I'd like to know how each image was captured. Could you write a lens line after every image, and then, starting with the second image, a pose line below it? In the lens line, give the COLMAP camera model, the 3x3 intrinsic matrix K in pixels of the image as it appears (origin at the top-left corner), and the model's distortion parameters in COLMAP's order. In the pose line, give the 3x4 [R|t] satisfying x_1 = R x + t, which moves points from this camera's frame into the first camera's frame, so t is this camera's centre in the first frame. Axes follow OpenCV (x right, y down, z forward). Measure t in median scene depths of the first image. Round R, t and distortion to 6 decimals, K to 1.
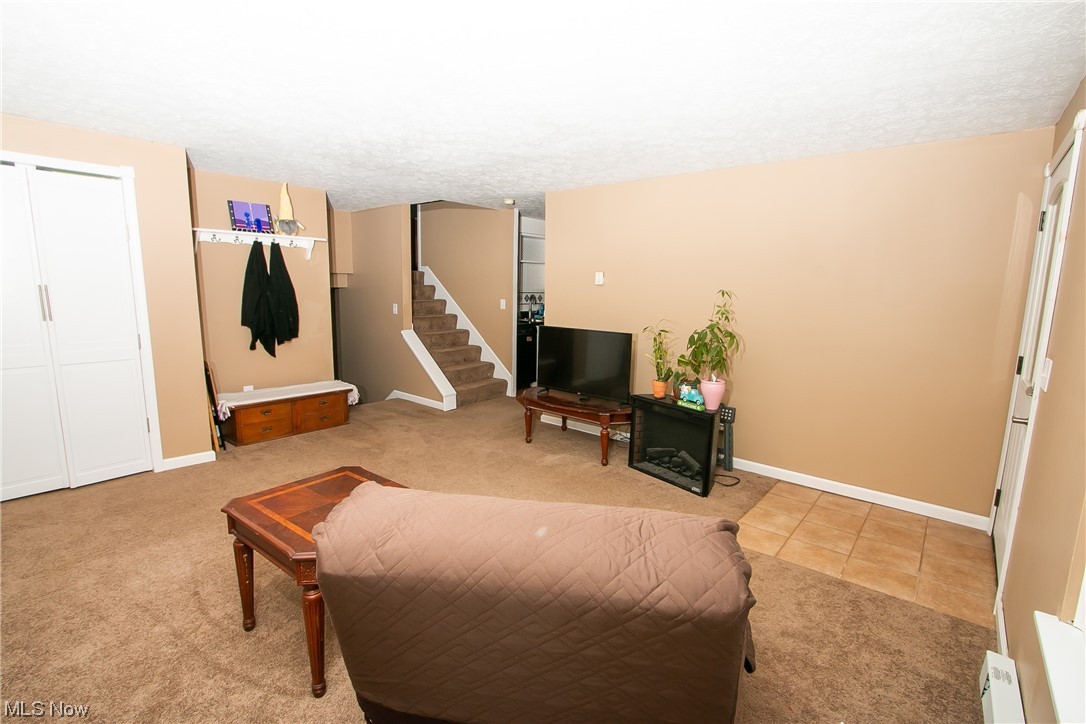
lens RADIAL K [[500.2, 0, 537.0], [0, 500.2, 367.8], [0, 0, 1]] dist [-0.025966, 0.005590]
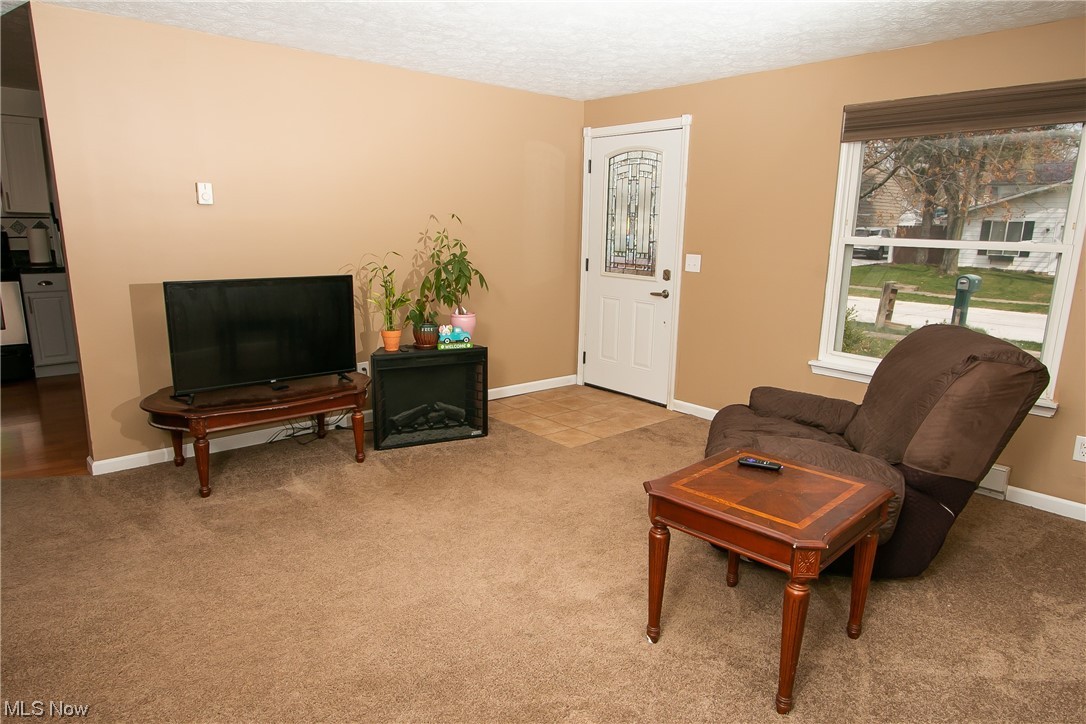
lens RADIAL K [[672.0, 0, 542.6], [0, 672.0, 364.2], [0, 0, 1]] dist [-0.016691, 0.007893]
pose [[0.150448, -0.223832, 0.962946, -0.784651], [0.143009, 0.968715, 0.202829, -0.107383], [-0.978220, 0.107195, 0.177752, 0.605090]]
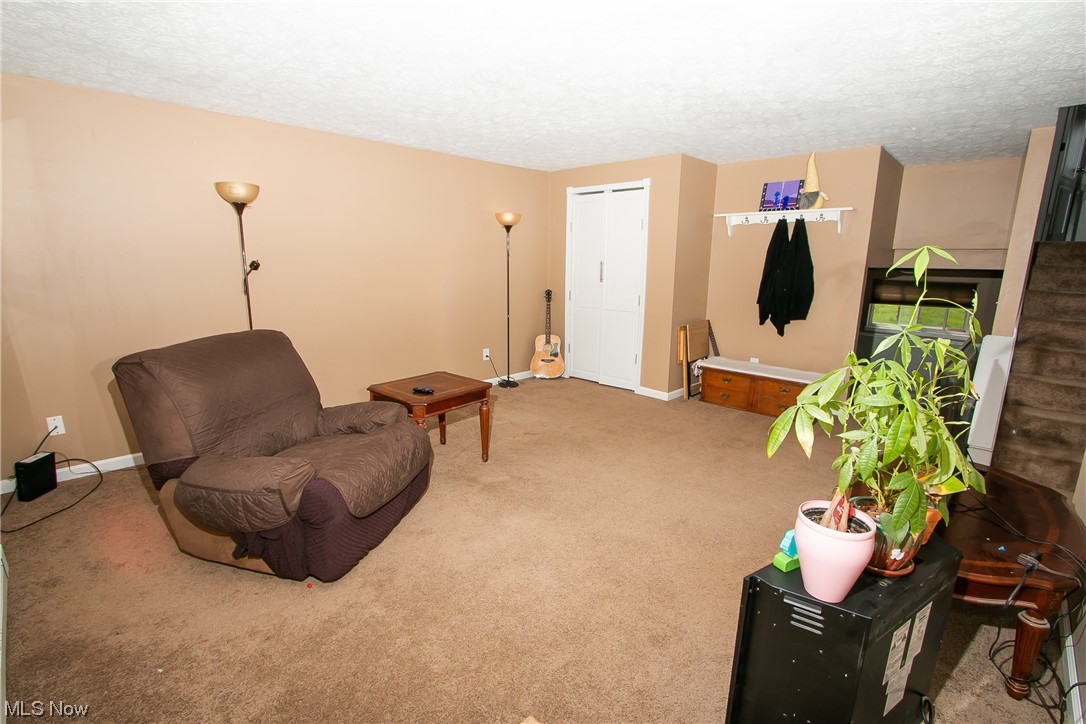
lens RADIAL K [[500.2, 0, 539.2], [0, 500.2, 366.0], [0, 0, 1]] dist [-0.025966, 0.005590]
pose [[-0.064177, 0.184776, -0.980683, 0.521487], [-0.172892, 0.965790, 0.193284, -0.076616], [0.982848, 0.181956, -0.030035, 0.603821]]
